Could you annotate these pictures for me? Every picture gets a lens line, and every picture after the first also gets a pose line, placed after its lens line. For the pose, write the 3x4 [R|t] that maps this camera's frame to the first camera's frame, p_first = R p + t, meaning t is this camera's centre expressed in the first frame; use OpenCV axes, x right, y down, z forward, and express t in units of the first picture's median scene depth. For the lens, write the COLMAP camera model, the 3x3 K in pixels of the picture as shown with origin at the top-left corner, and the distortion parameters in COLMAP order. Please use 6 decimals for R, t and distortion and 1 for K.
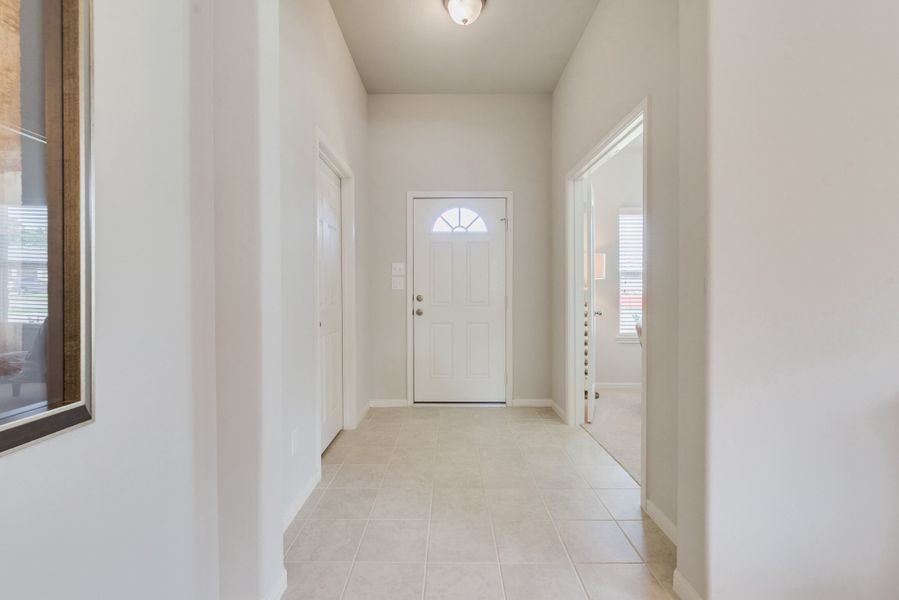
lens RADIAL K [[386.0, 0, 446.0], [0, 386.0, 297.5], [0, 0, 1]] dist [-0.000110, -0.000559]
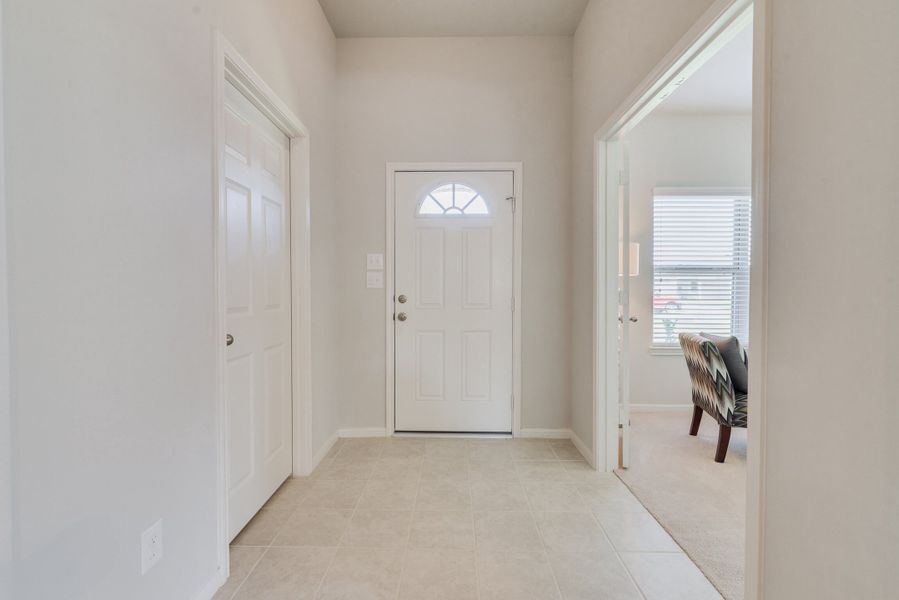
lens RADIAL K [[386.0, 0, 446.0], [0, 386.0, 297.5], [0, 0, 1]] dist [-0.000110, -0.000559]
pose [[0.999891, 0.003324, -0.014396, 0.031920], [-0.003288, 0.999991, 0.002514, -0.003574], [0.014405, -0.002466, 0.999893, 0.219136]]
